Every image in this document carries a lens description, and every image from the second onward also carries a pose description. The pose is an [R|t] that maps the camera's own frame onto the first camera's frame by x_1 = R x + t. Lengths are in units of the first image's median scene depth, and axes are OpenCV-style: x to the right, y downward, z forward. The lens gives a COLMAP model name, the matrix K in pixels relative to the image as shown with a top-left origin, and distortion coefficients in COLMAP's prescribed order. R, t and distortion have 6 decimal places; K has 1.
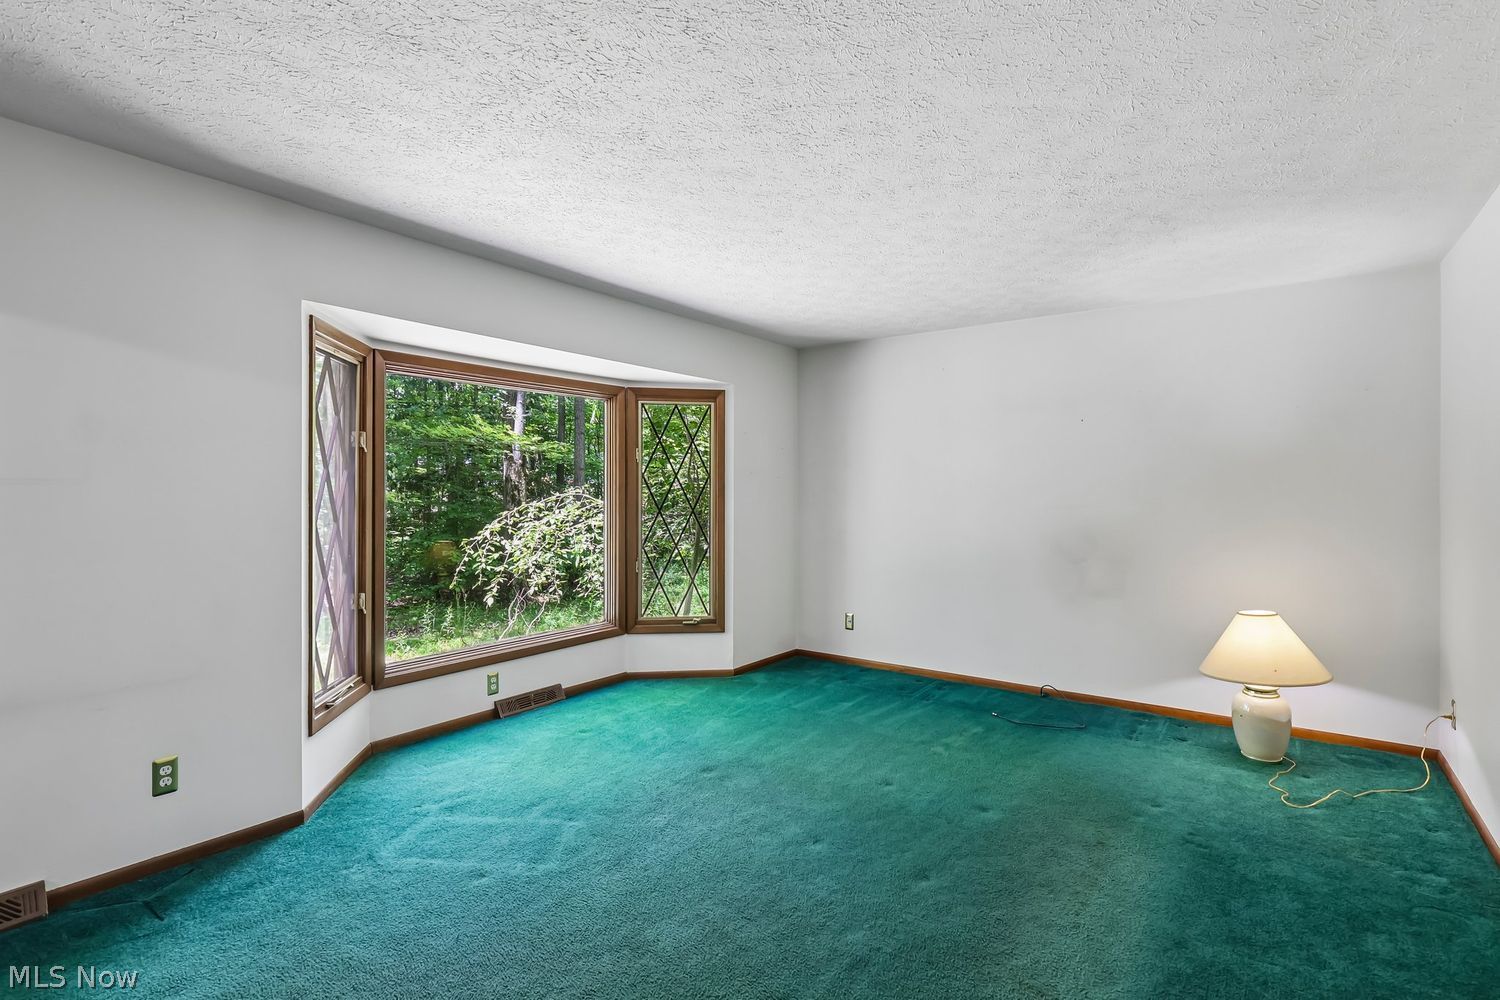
lens RADIAL K [[709.8, 0, 742.0], [0, 709.8, 495.1], [0, 0, 1]] dist [0.000541, 0.000416]
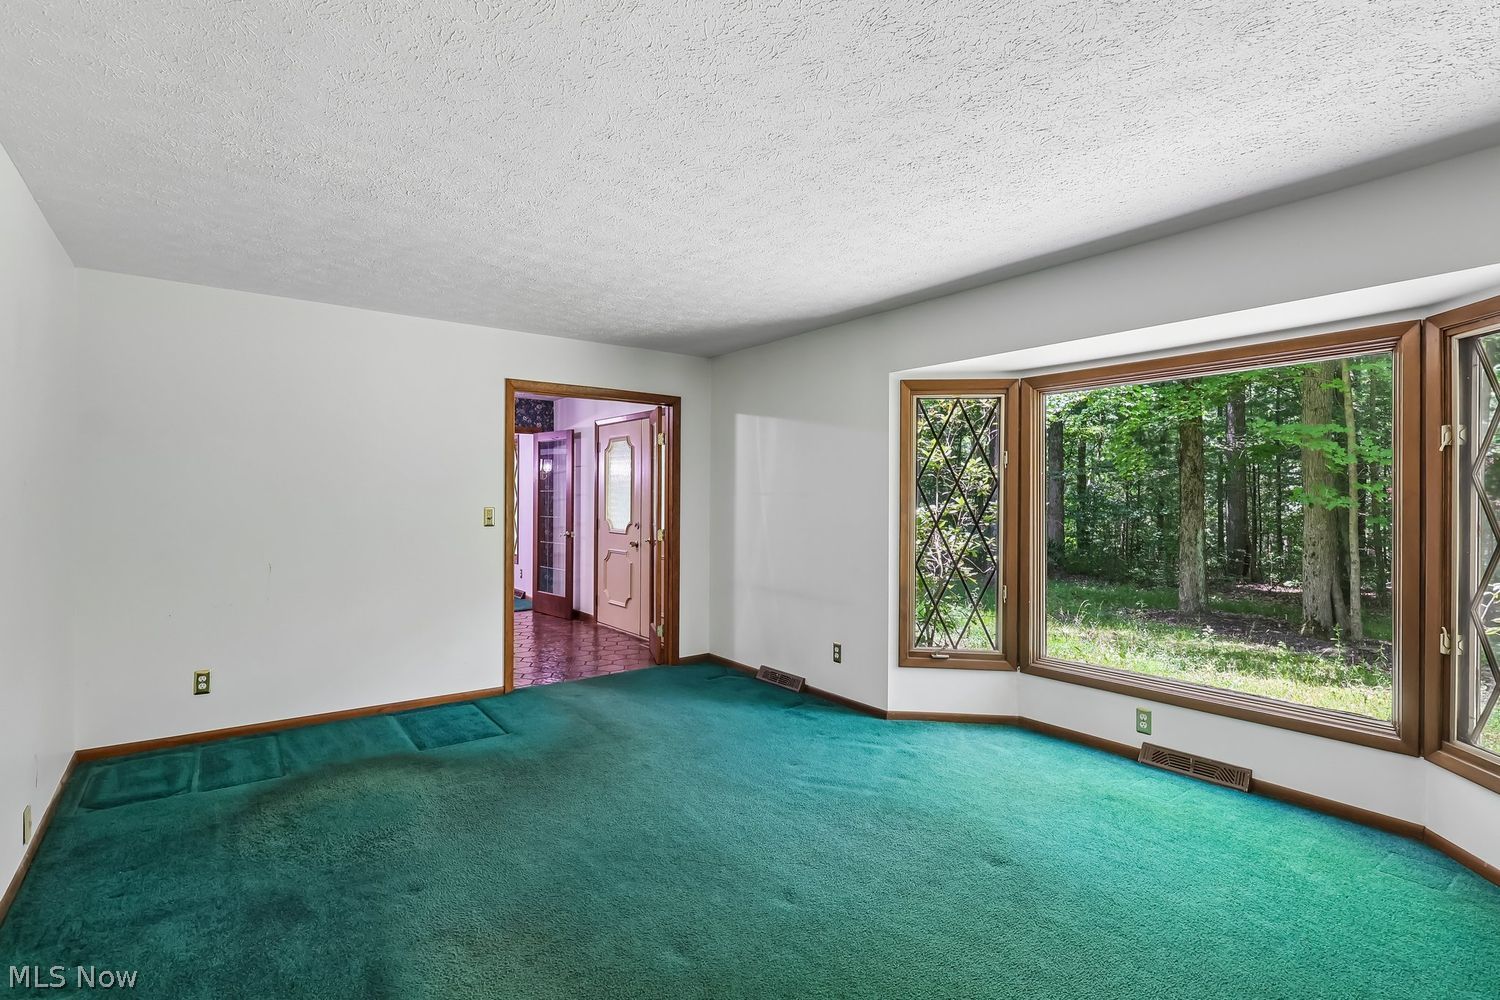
lens RADIAL K [[689.6, 0, 759.9], [0, 689.6, 502.8], [0, 0, 1]] dist [-0.002561, -0.000292]
pose [[-0.269255, -0.001875, -0.963067, 0.721167], [-0.009656, 0.999953, 0.000753, -0.000299], [0.963020, 0.009502, -0.269261, 0.930328]]
